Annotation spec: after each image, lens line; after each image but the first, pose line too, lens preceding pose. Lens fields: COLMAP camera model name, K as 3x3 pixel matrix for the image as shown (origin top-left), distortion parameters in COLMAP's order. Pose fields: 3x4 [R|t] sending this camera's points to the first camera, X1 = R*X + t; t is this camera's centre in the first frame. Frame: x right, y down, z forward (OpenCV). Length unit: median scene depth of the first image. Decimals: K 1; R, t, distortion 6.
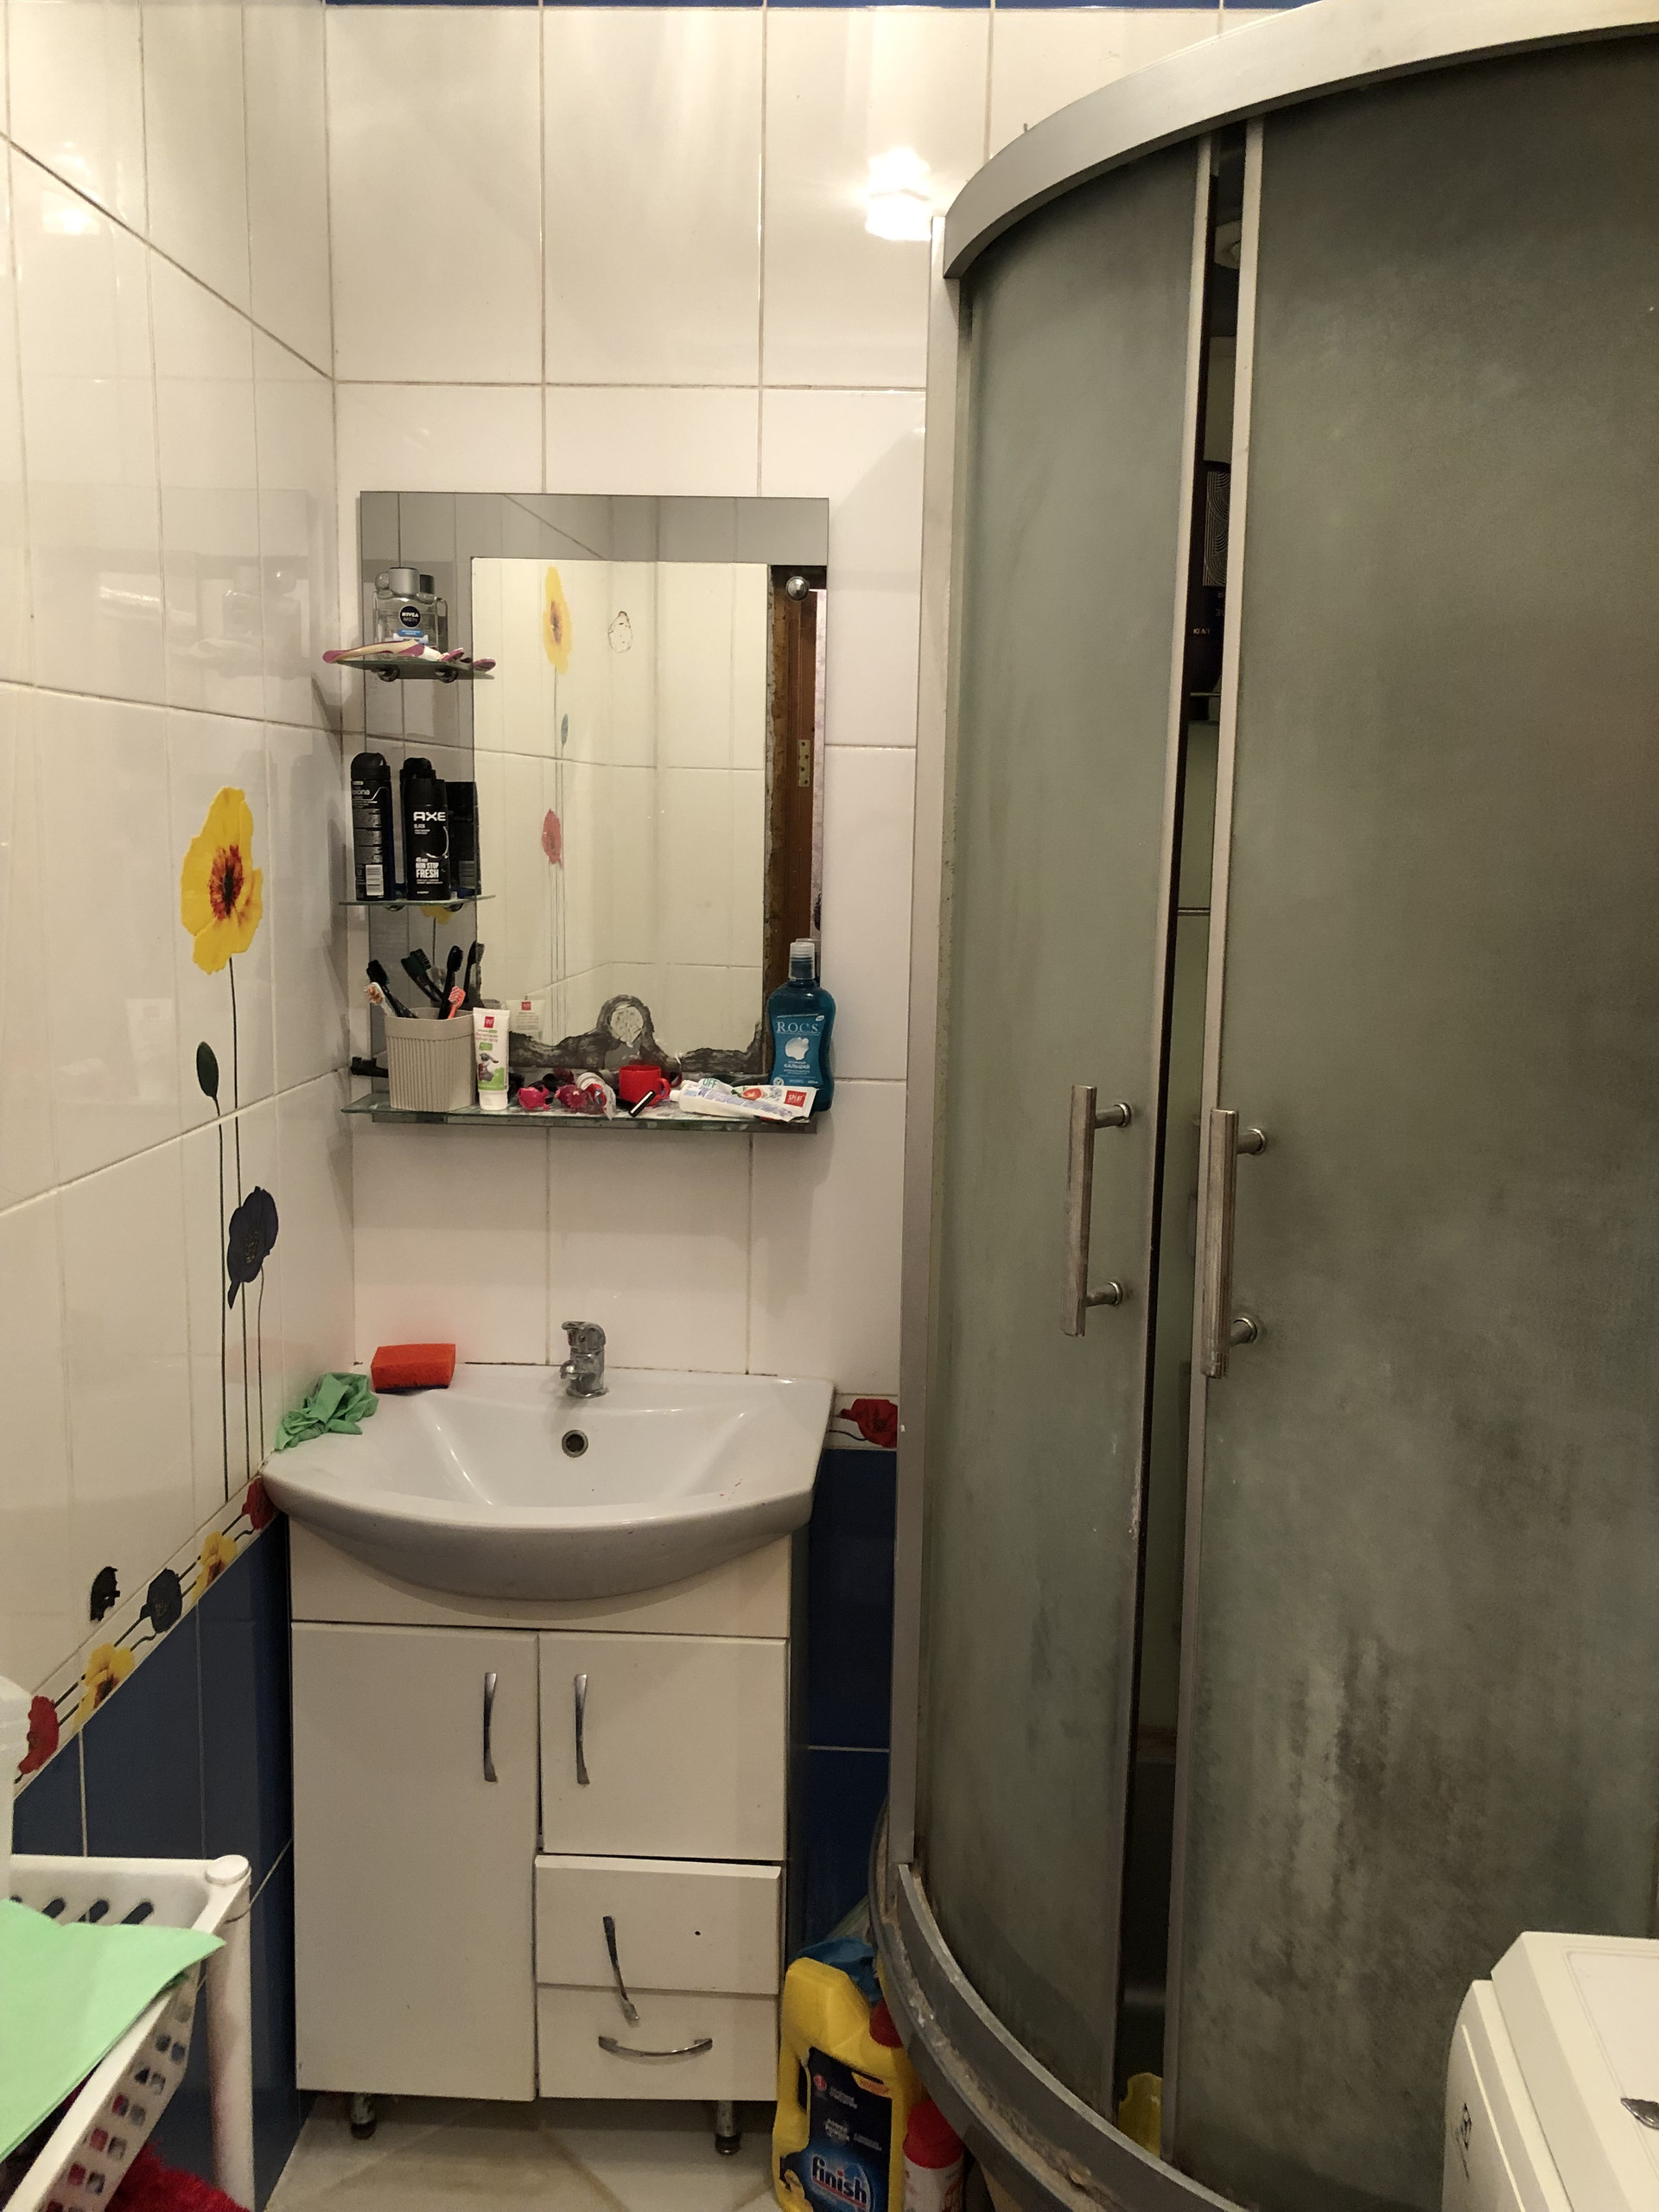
lens RADIAL K [[1804.9, 0, 829.5], [0, 1804.9, 1106.0], [0, 0, 1]] dist [0.165685, -0.229693]
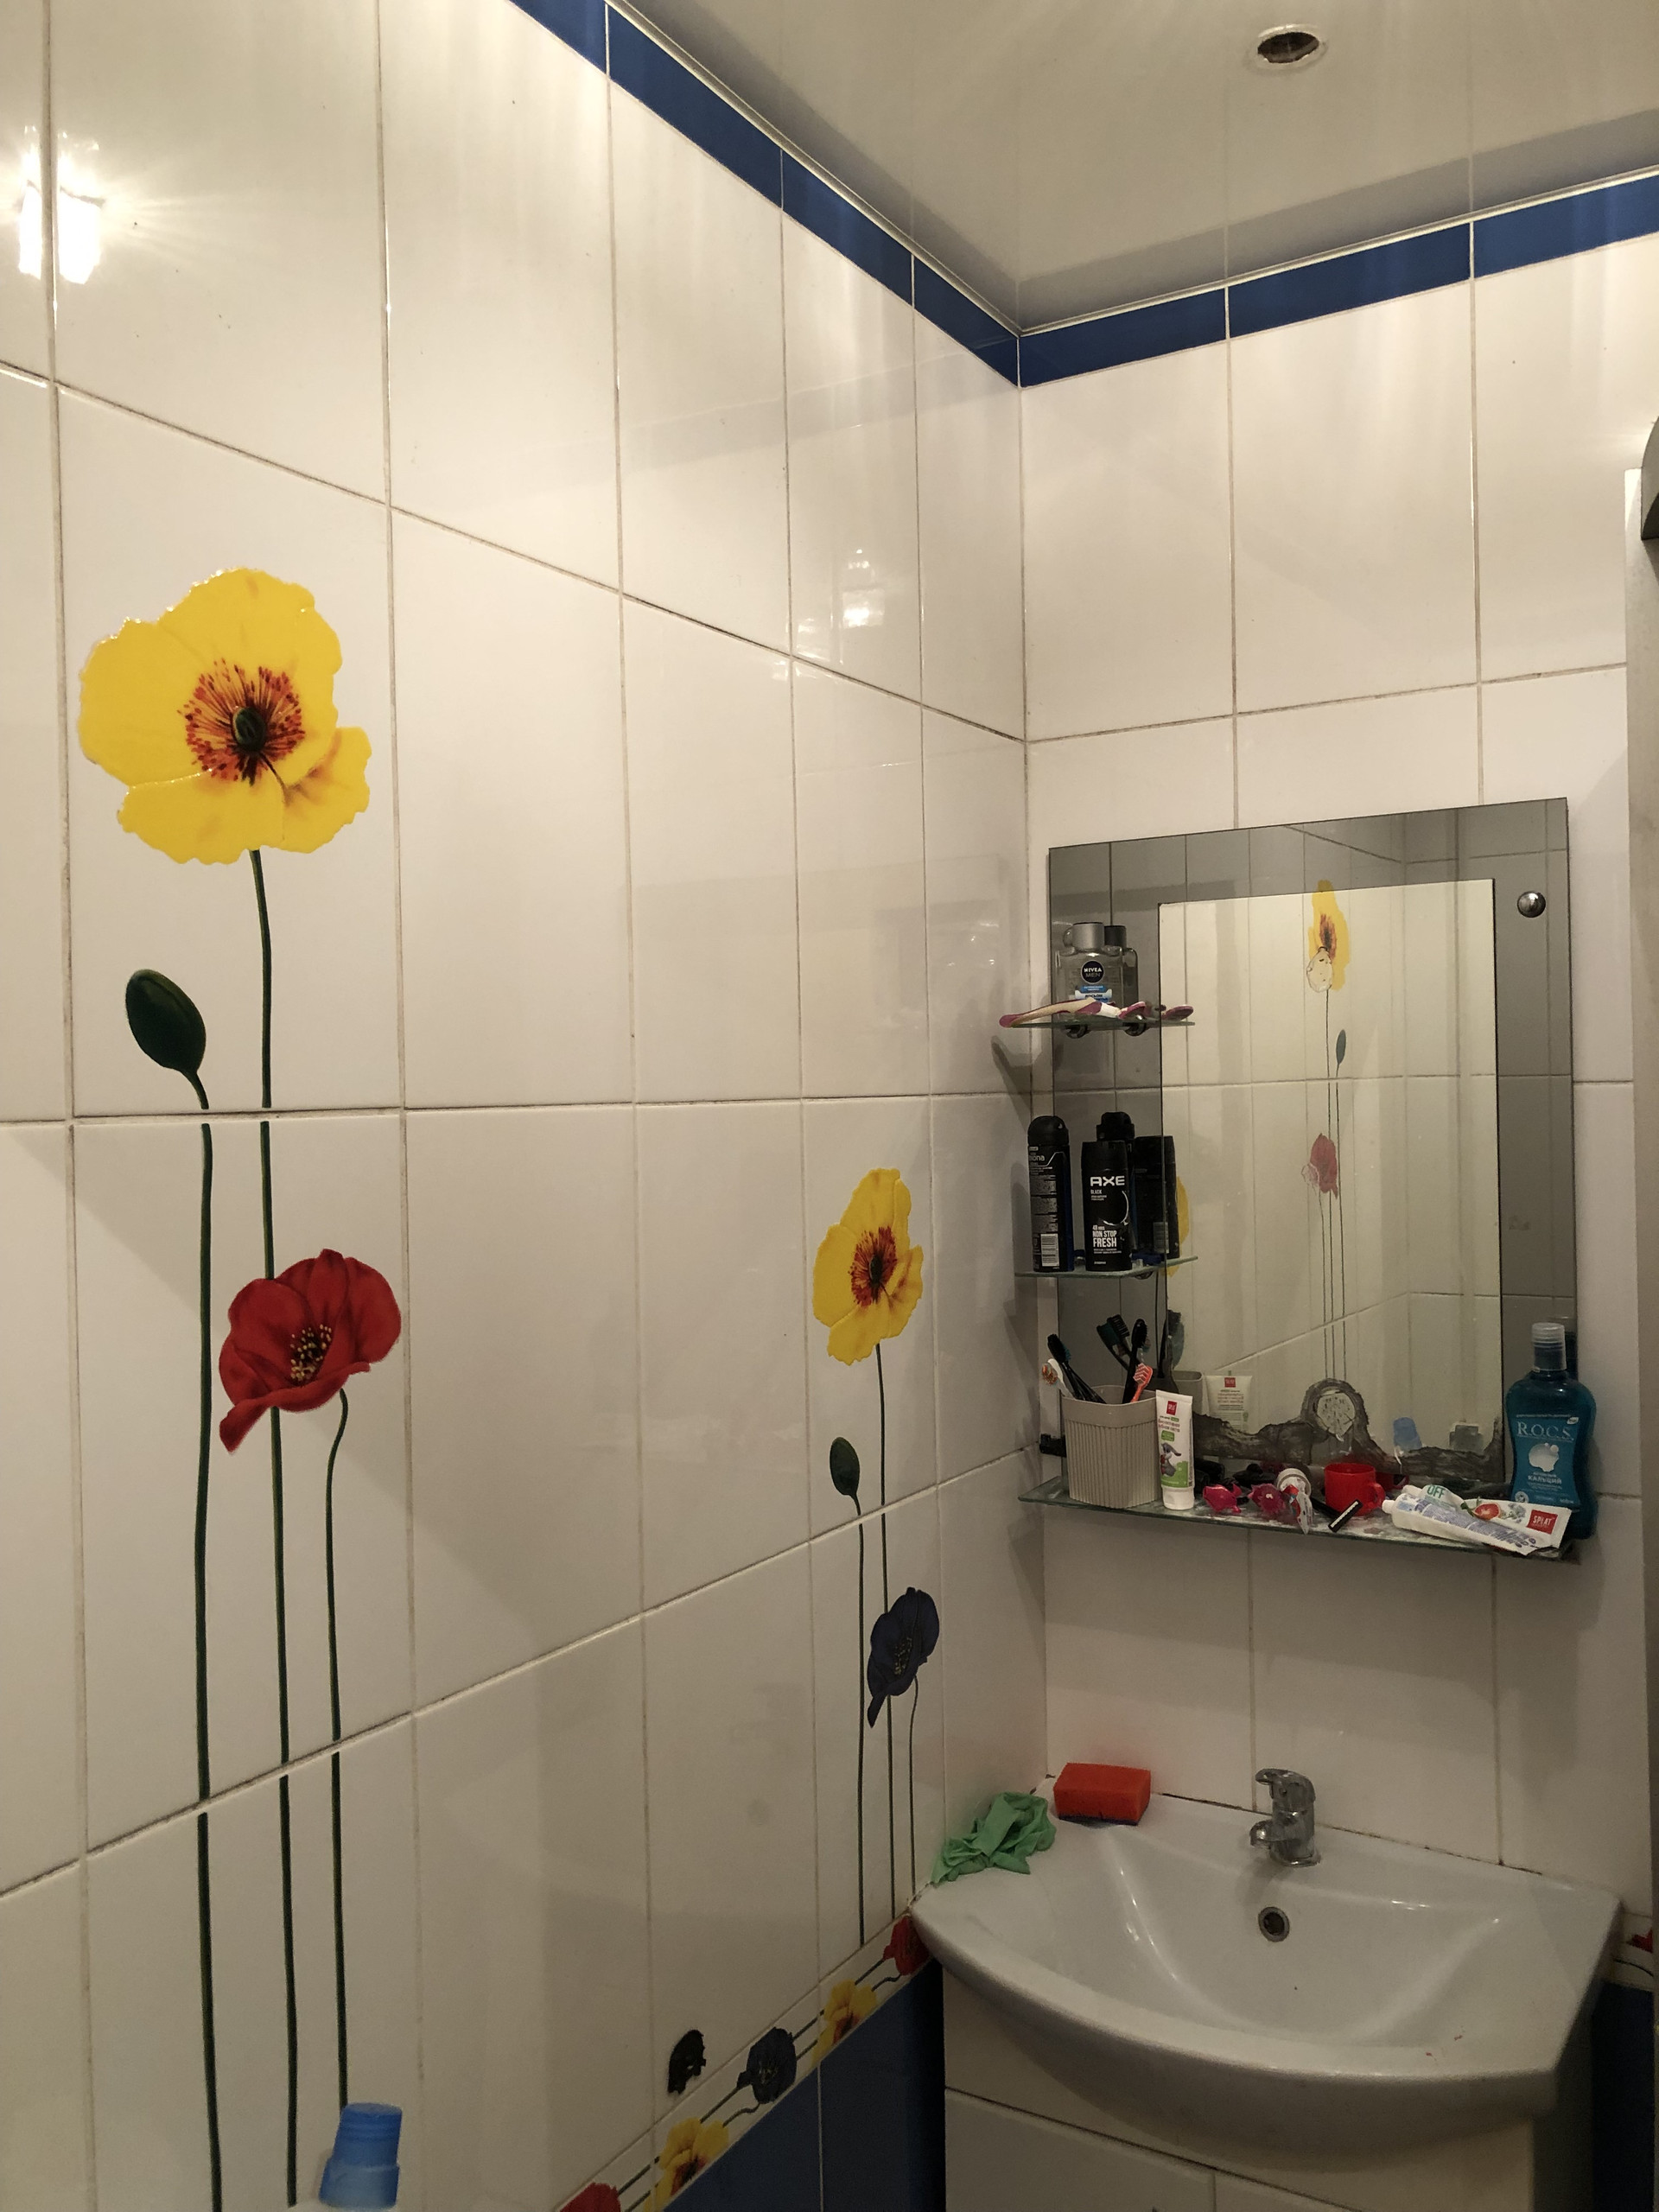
lens RADIAL K [[1849.9, 0, 829.5], [0, 1849.9, 1106.0], [0, 0, 1]] dist [-0.002695, 0.050332]
pose [[0.890177, -0.032840, -0.454430, 0.078451], [-0.036296, 0.989118, -0.142579, -0.057473], [0.454167, 0.143415, 0.879298, 0.112819]]
